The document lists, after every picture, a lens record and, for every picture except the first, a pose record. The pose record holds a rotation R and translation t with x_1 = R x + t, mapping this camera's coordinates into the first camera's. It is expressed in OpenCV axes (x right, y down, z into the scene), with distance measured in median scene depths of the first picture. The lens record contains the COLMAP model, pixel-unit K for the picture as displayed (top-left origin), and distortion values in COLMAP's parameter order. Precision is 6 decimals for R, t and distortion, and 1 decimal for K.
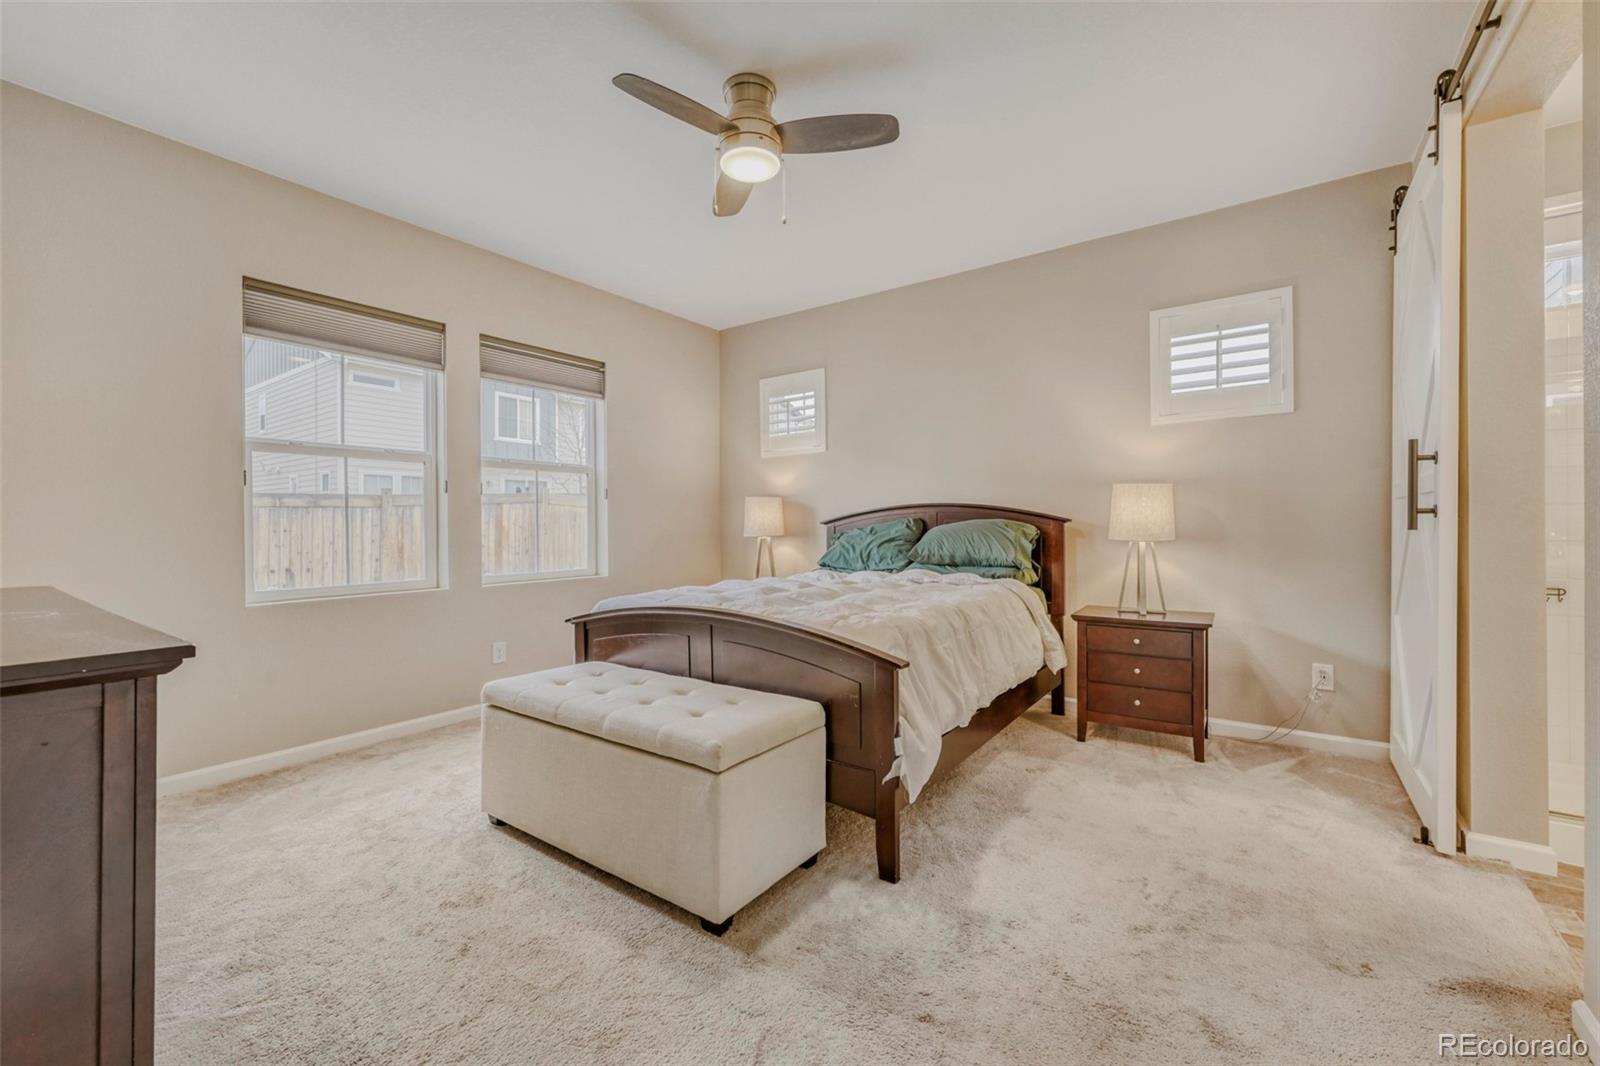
lens RADIAL K [[649.3, 0, 792.4], [0, 649.3, 530.4], [0, 0, 1]] dist [0.000793, -0.001084]
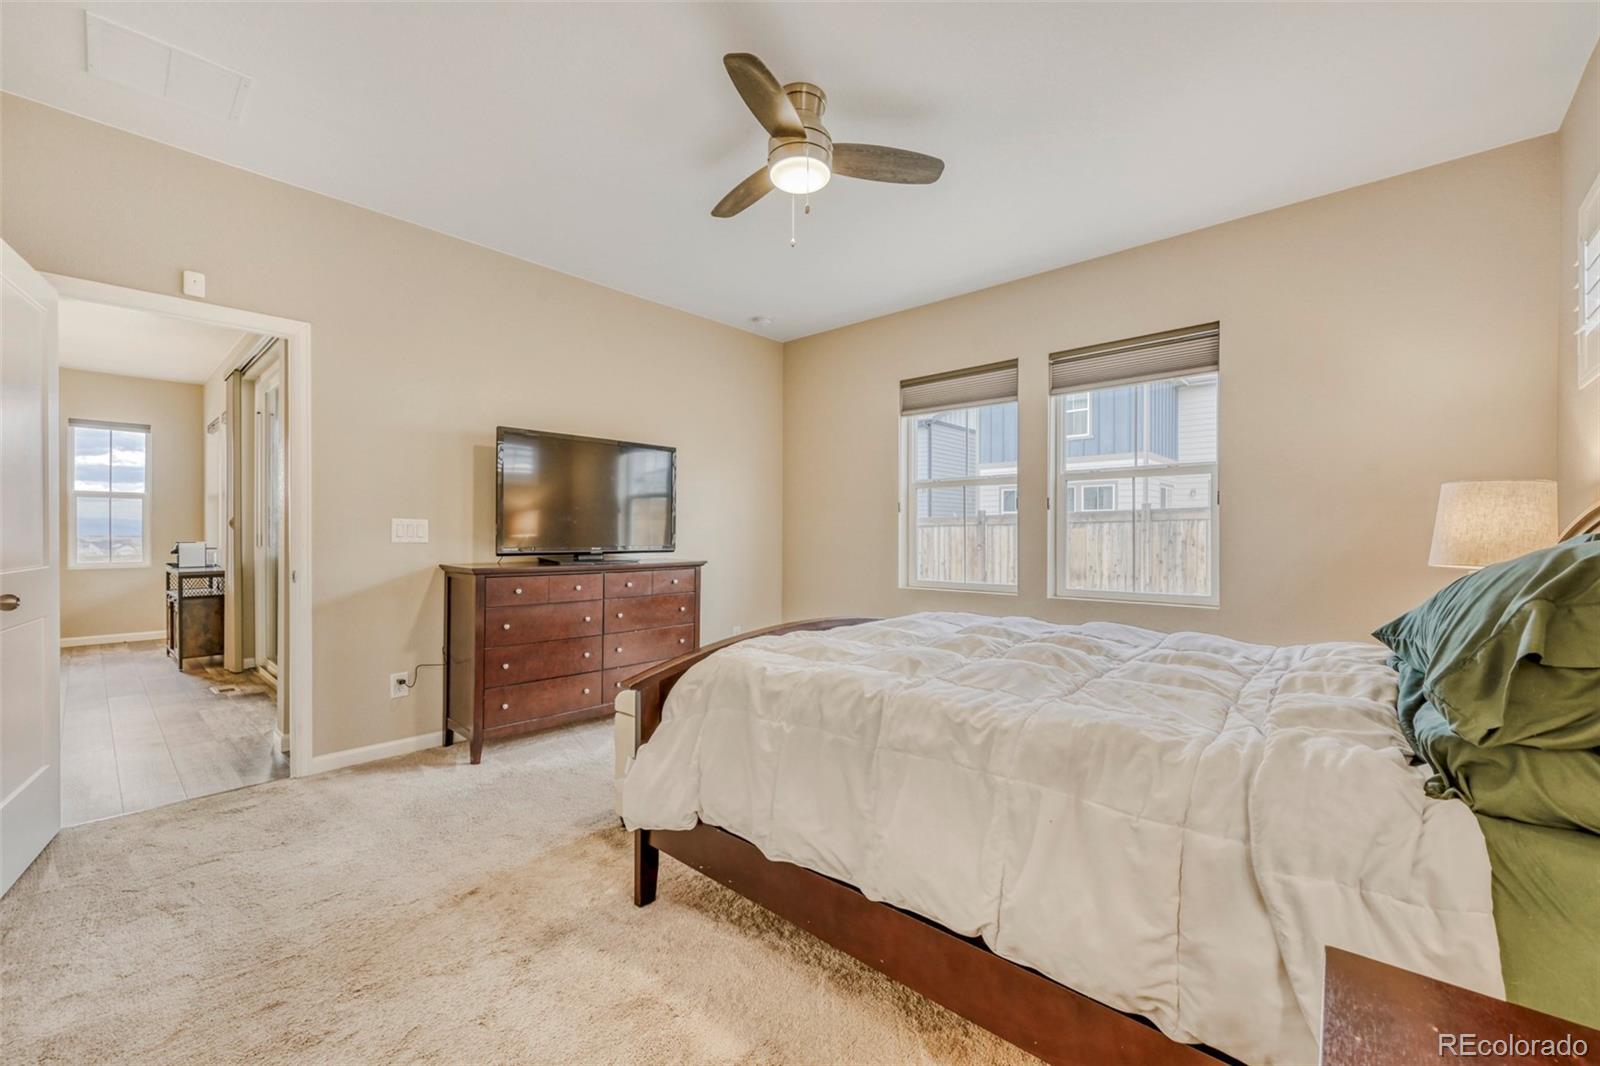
lens RADIAL K [[649.3, 0, 813.0], [0, 649.3, 537.6], [0, 0, 1]] dist [0.000793, -0.001084]
pose [[-0.109804, 0.014182, -0.993852, 0.504272], [-0.009233, 0.999841, 0.015287, -0.017235], [0.993910, 0.010855, -0.109656, 0.621984]]
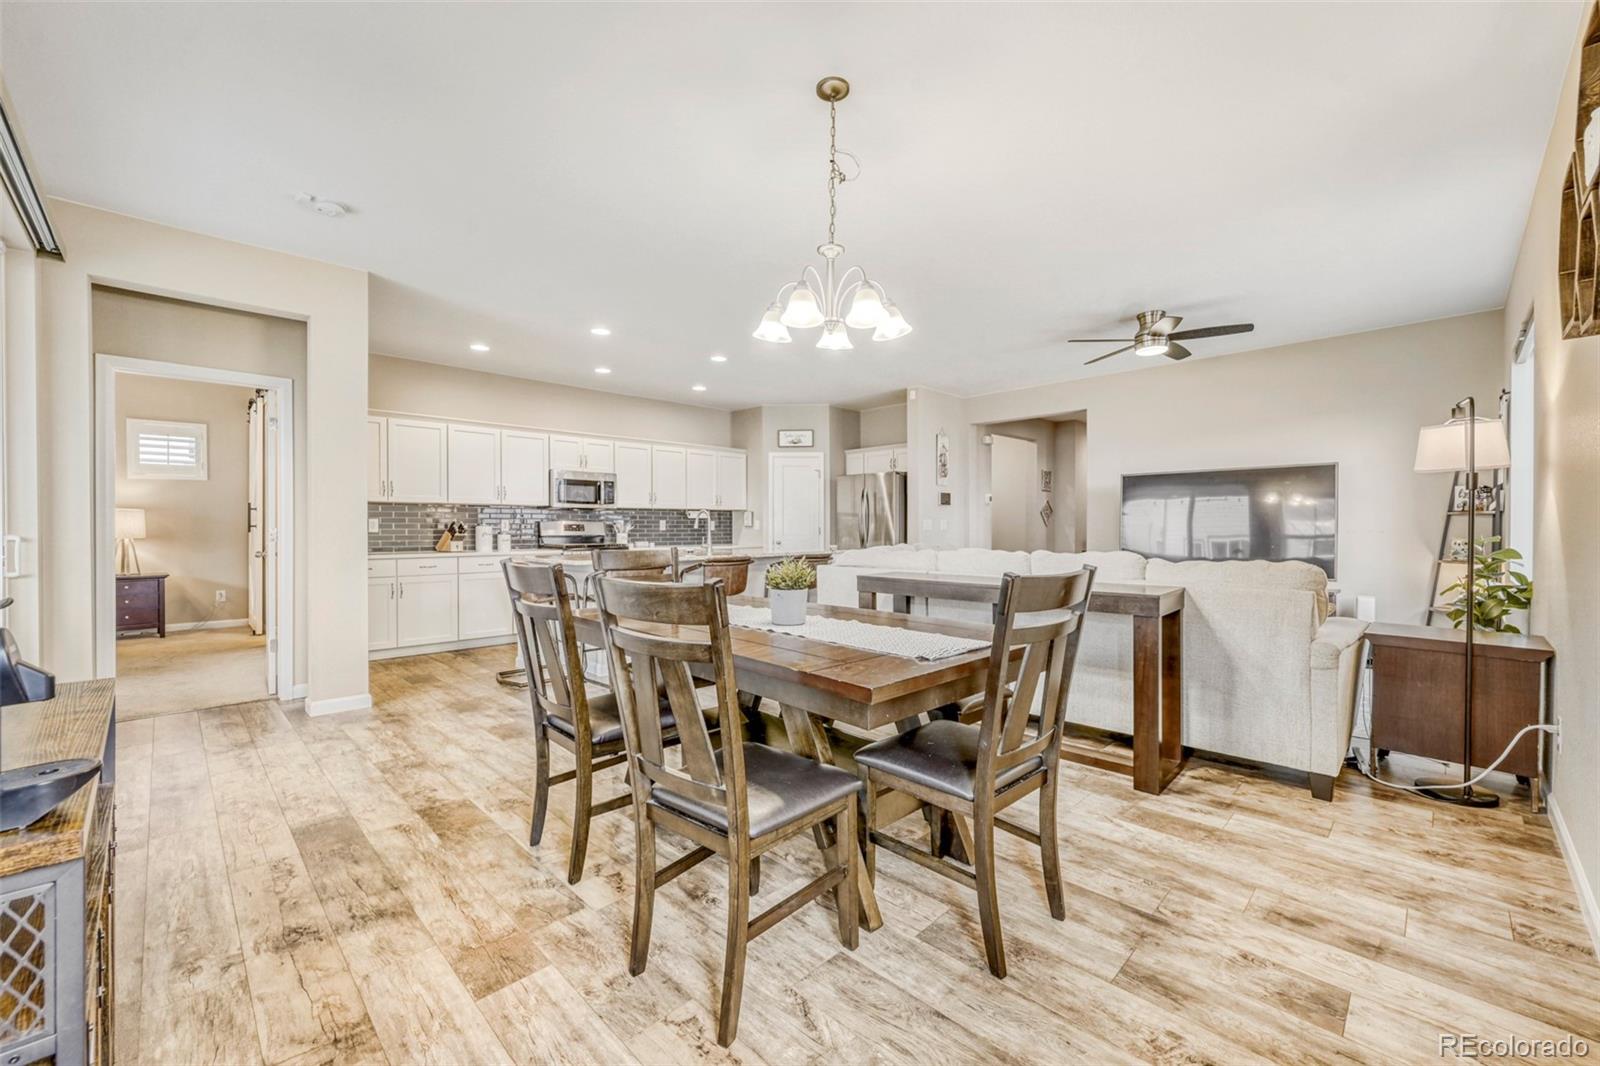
lens RADIAL K [[649.3, 0, 804.3], [0, 649.3, 537.3], [0, 0, 1]] dist [0.000793, -0.001084]
pose [[0.167717, -0.002089, 0.985833, -2.050501], [0.004344, 0.999990, 0.001380, 0.036540], [-0.985826, 0.004051, 0.167725, -2.642834]]
